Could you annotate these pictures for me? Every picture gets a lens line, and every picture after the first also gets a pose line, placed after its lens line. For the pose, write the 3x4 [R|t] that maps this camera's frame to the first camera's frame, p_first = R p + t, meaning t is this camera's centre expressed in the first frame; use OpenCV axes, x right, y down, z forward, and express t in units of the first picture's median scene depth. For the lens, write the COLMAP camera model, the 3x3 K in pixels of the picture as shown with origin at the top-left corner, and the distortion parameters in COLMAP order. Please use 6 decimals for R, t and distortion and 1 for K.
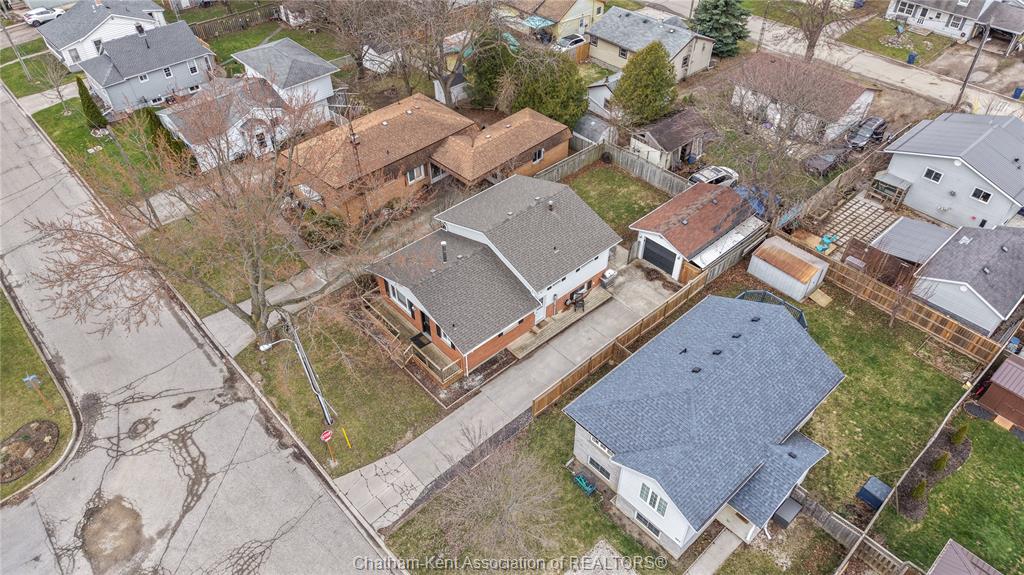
lens RADIAL K [[680.6, 0, 509.6], [0, 680.6, 293.7], [0, 0, 1]] dist [0.041779, -0.043522]
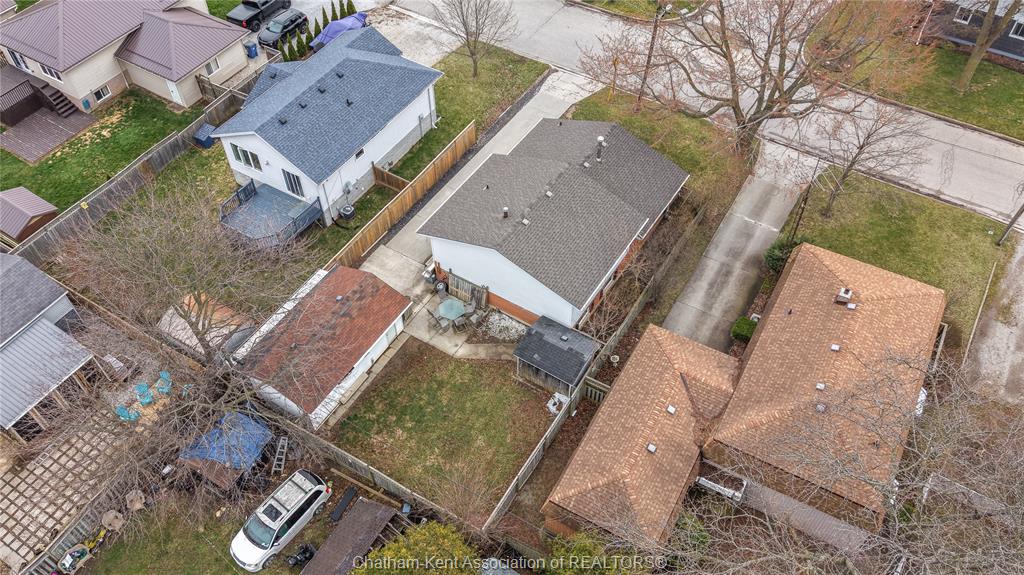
lens RADIAL K [[825.3, 0, 508.4], [0, 825.3, 292.7], [0, 0, 1]] dist [0.048607, -0.064002]
pose [[-0.962913, 0.214392, -0.163816, 0.244225], [-0.175845, -0.038163, 0.983678, -1.123338], [0.204640, 0.976002, 0.074447, 1.048407]]
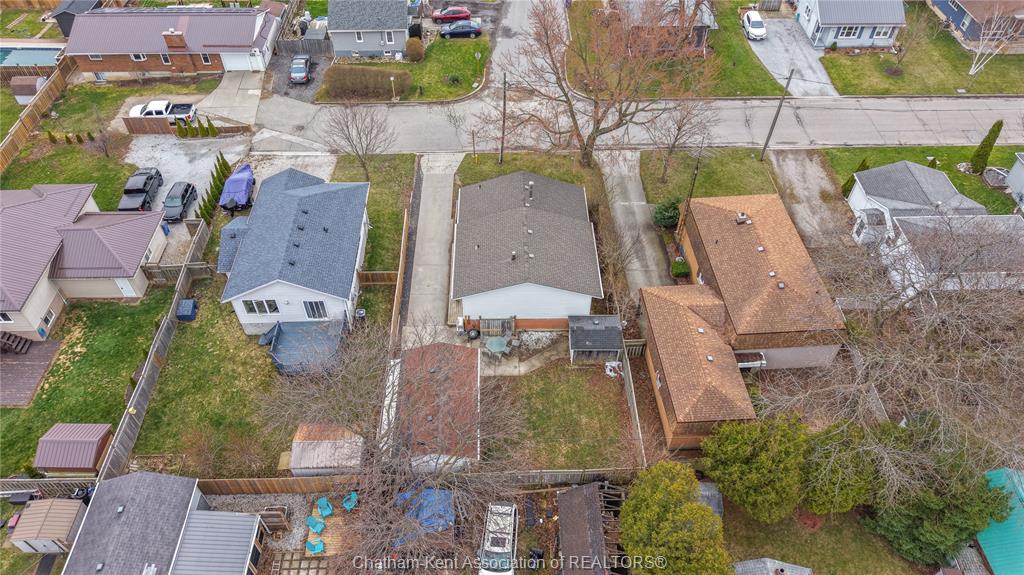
lens RADIAL K [[699.9, 0, 509.8], [0, 699.9, 292.6], [0, 0, 1]] dist [0.044981, -0.049304]
pose [[-0.658027, 0.555674, -0.508161, 0.660590], [-0.514688, 0.160684, 0.842186, -1.051652], [0.549634, 0.815725, 0.180264, 0.872110]]
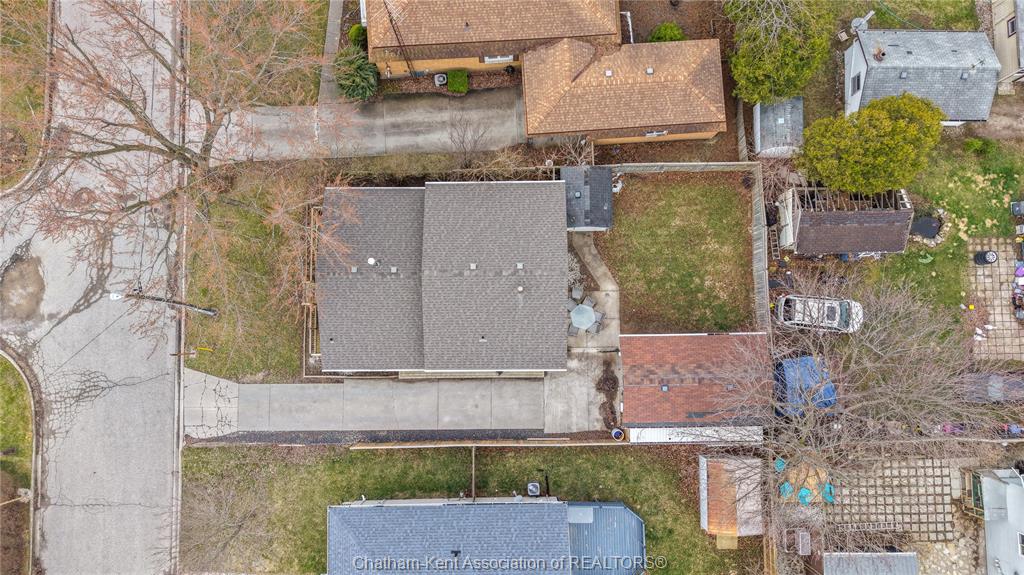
lens RADIAL K [[680.6, 0, 509.6], [0, 680.6, 293.7], [0, 0, 1]] dist [0.041779, -0.043522]
pose [[0.747365, 0.662756, -0.046903, 0.094061], [-0.453744, 0.560688, 0.692637, -0.685441], [0.485348, -0.496371, 0.719760, 0.434304]]
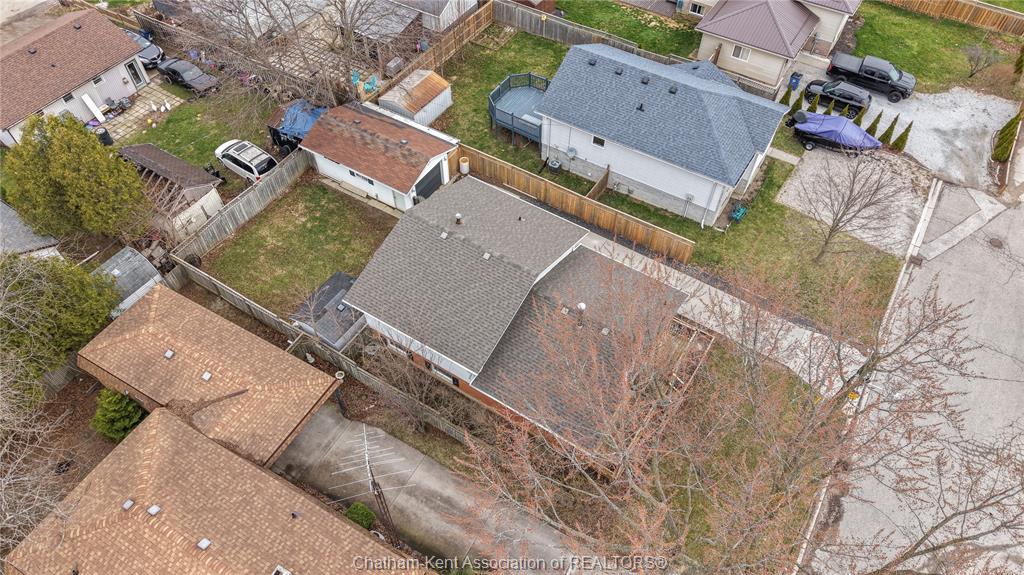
lens RADIAL K [[689.0, 0, 512.0], [0, 689.0, 287.5], [0, 0, 1]] dist [0.008941, -0.001910]
pose [[-0.266007, -0.753332, 0.601441, -0.477877], [0.656769, 0.315070, 0.685117, -0.598884], [-0.705617, 0.577253, 0.410954, 0.710683]]
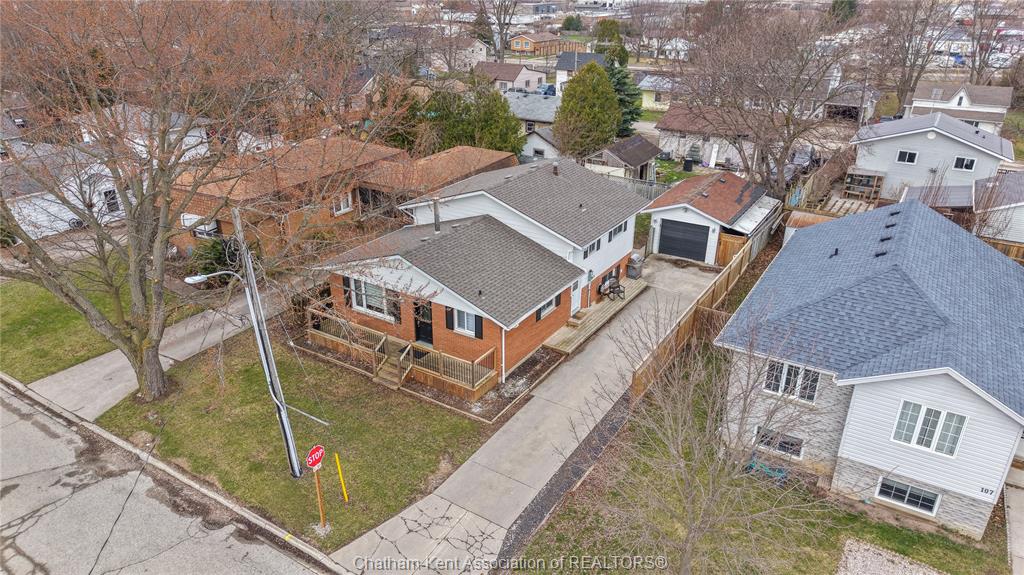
lens RADIAL K [[686.0, 0, 509.3], [0, 686.0, 293.3], [0, 0, 1]] dist [0.010972, 0.000604]
pose [[0.962770, -0.104533, 0.249291, -0.199314], [0.178116, 0.939019, -0.294140, 0.222580], [-0.203342, 0.327592, 0.922679, 0.360580]]
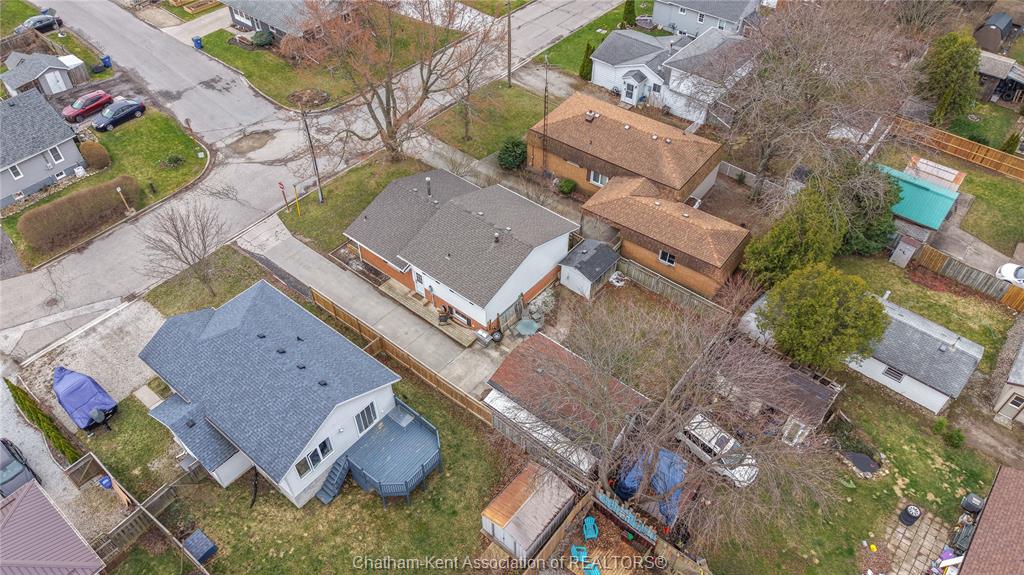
lens RADIAL K [[699.9, 0, 509.8], [0, 699.9, 292.6], [0, 0, 1]] dist [0.044981, -0.049304]
pose [[0.139493, 0.714064, -0.686043, 0.848080], [-0.676056, 0.574896, 0.460915, -0.585627], [0.723526, 0.399509, 0.562941, 0.480966]]
